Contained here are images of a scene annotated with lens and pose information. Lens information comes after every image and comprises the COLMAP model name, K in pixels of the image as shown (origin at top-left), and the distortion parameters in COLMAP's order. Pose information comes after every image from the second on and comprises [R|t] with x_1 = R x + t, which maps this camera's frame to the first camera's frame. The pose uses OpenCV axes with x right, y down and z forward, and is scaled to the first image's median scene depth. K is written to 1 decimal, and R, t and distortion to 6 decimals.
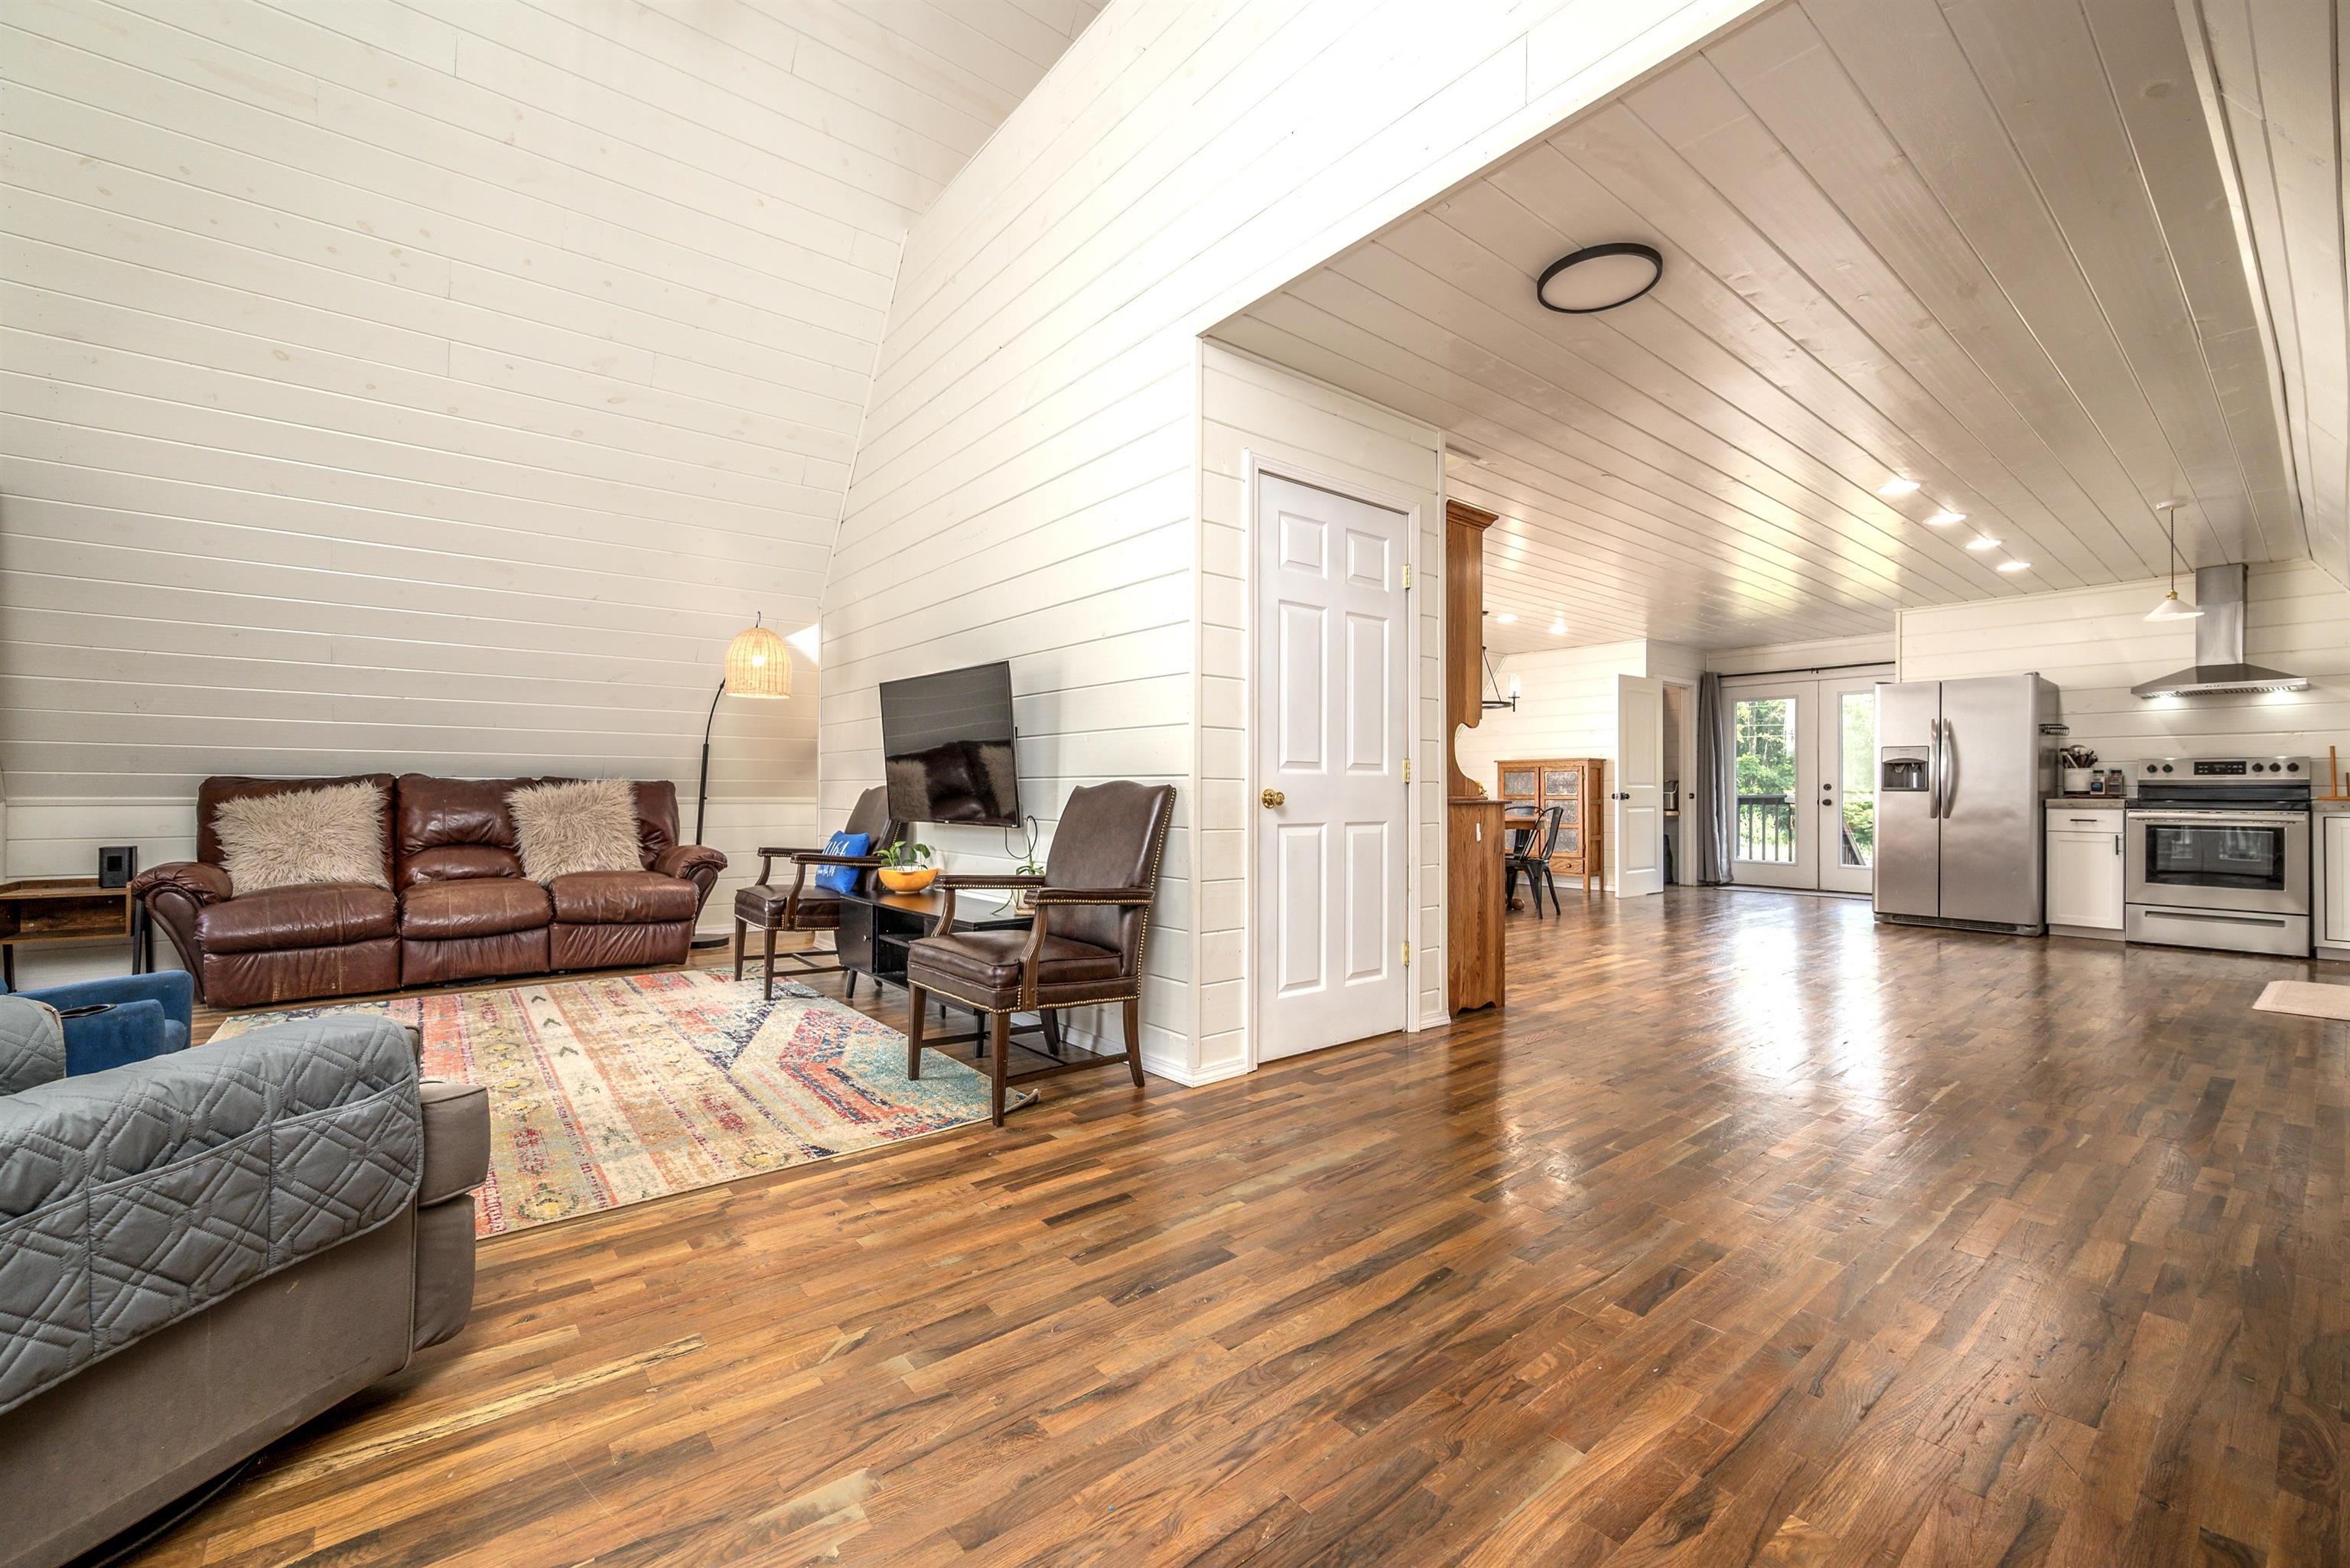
lens RADIAL K [[957.9, 0, 1174.6], [0, 957.9, 790.4], [0, 0, 1]] dist [-0.000588, -0.000139]
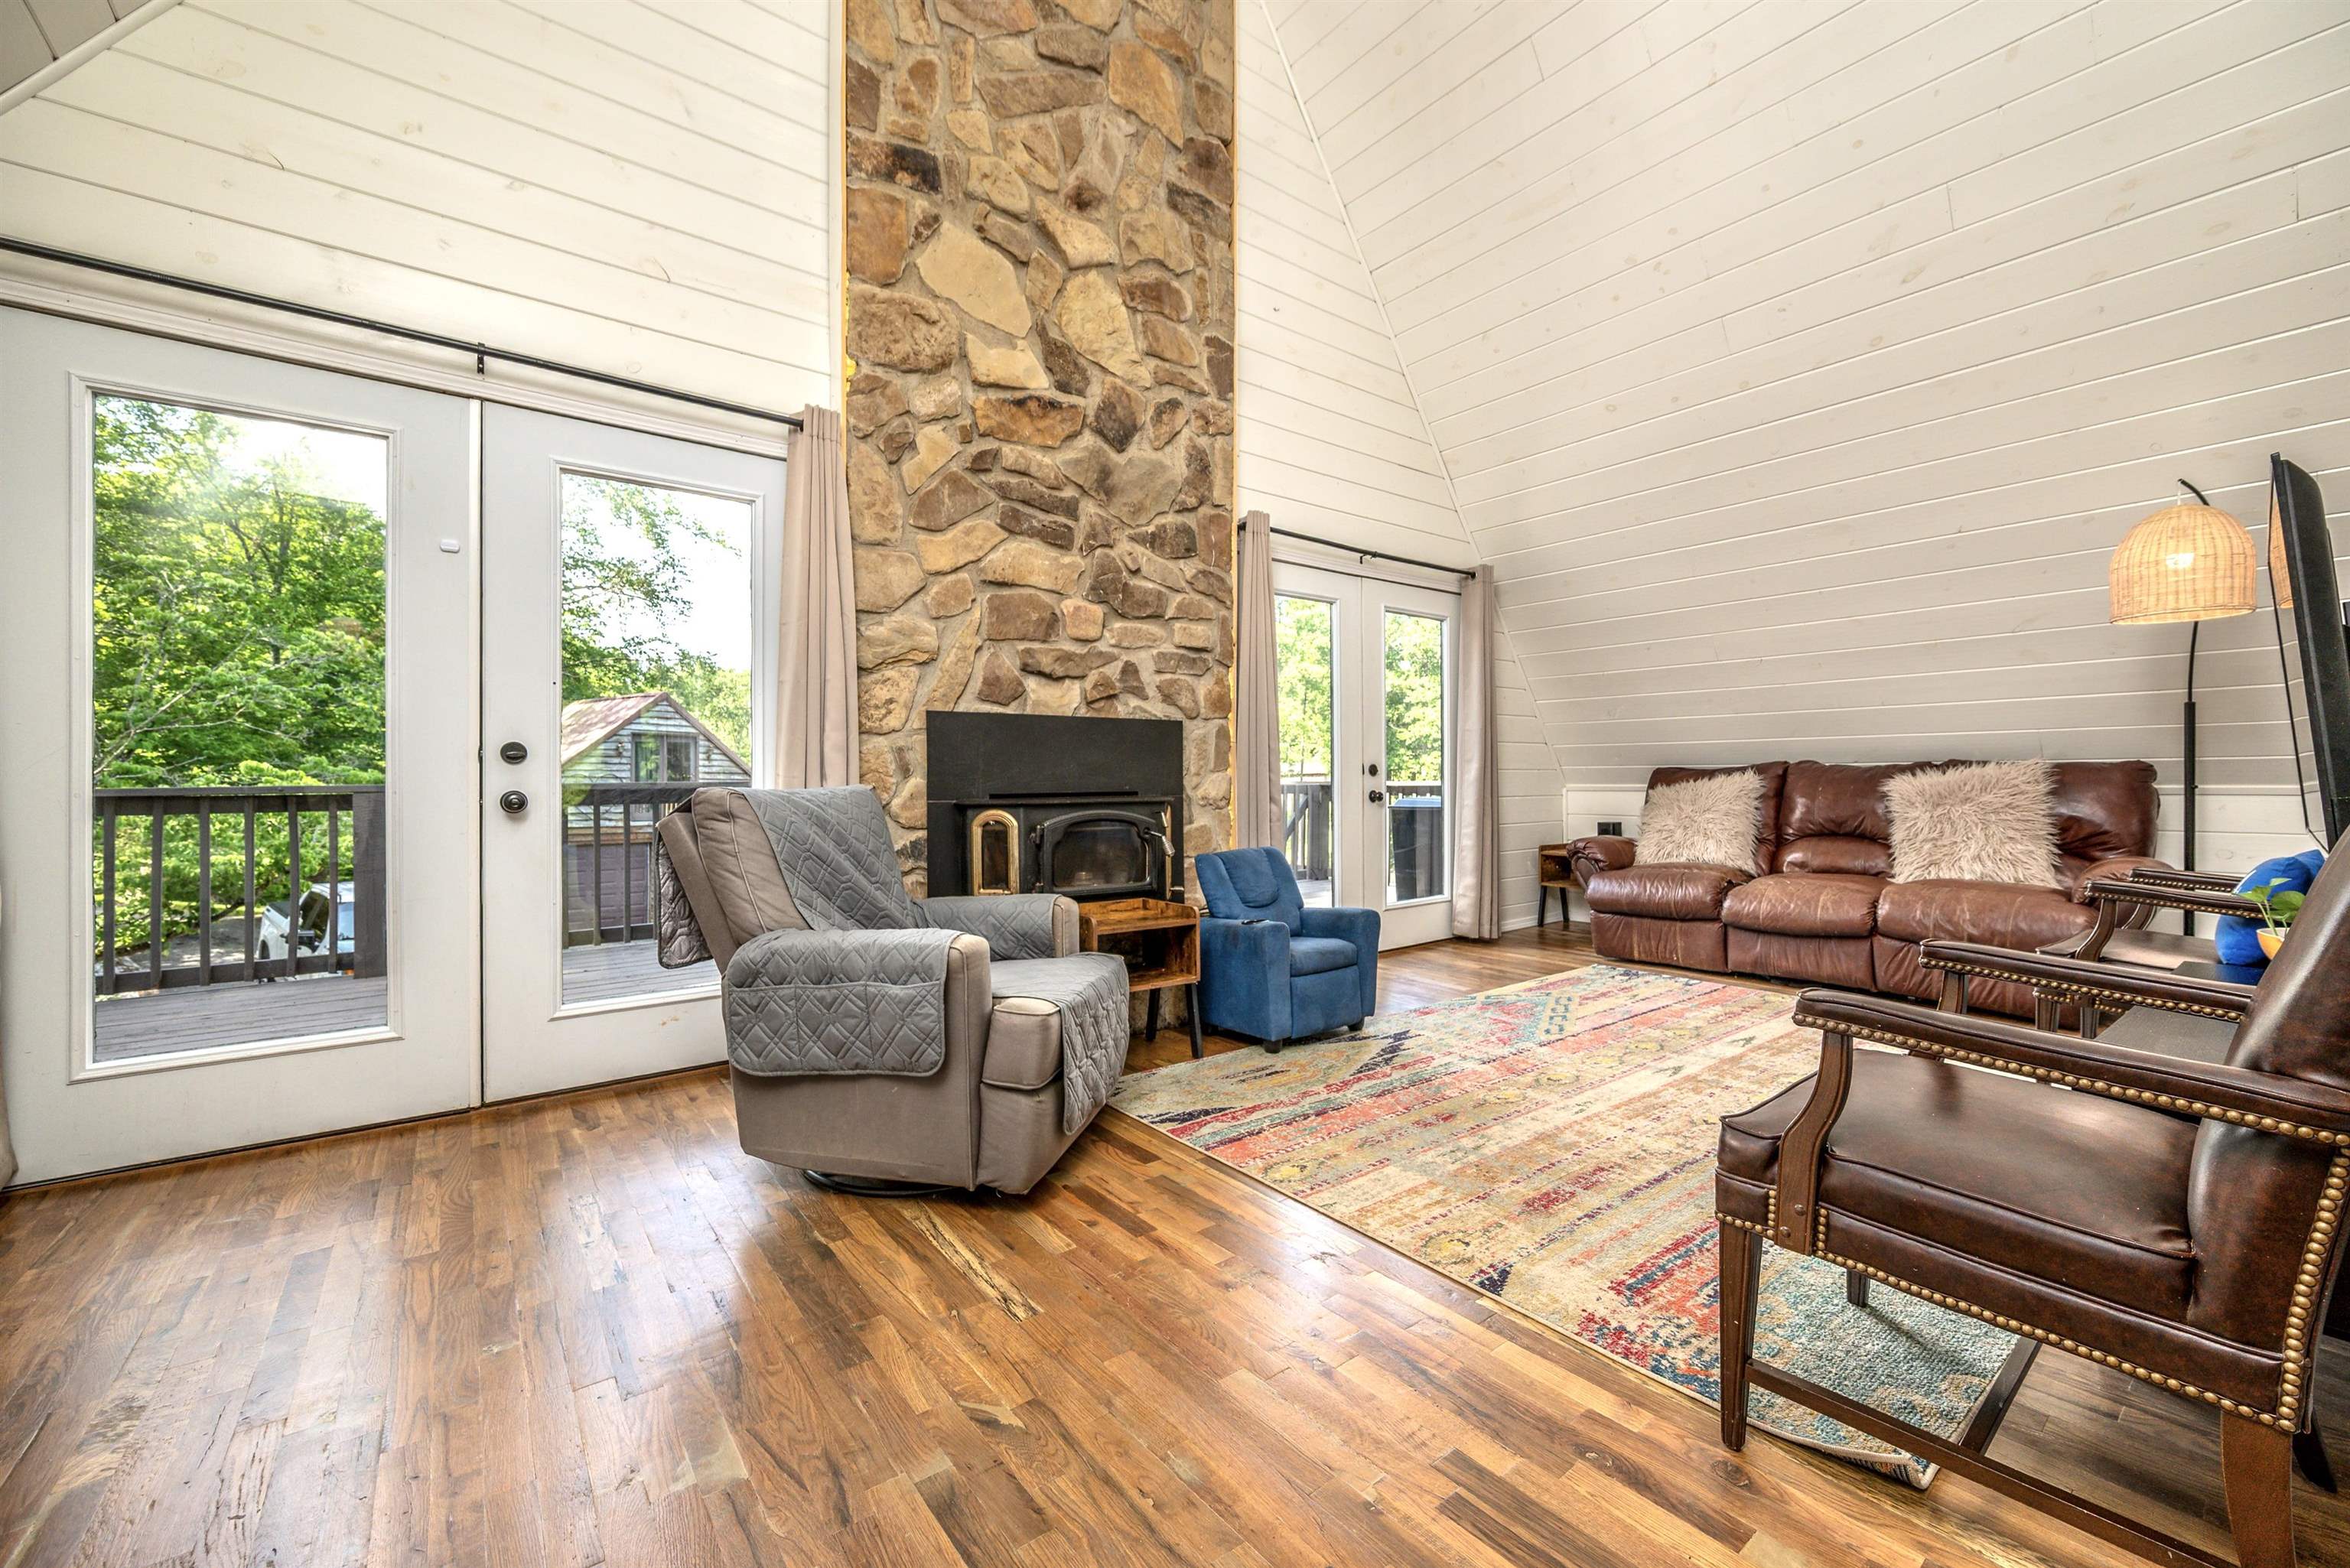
lens RADIAL K [[923.6, 0, 1175.2], [0, 923.6, 774.7], [0, 0, 1]] dist [0.000284, -0.000104]
pose [[-0.013291, -0.008962, -0.999872, 0.289375], [0.006708, 0.999937, -0.009051, 0.002089], [0.999889, -0.006828, -0.013230, 0.680336]]
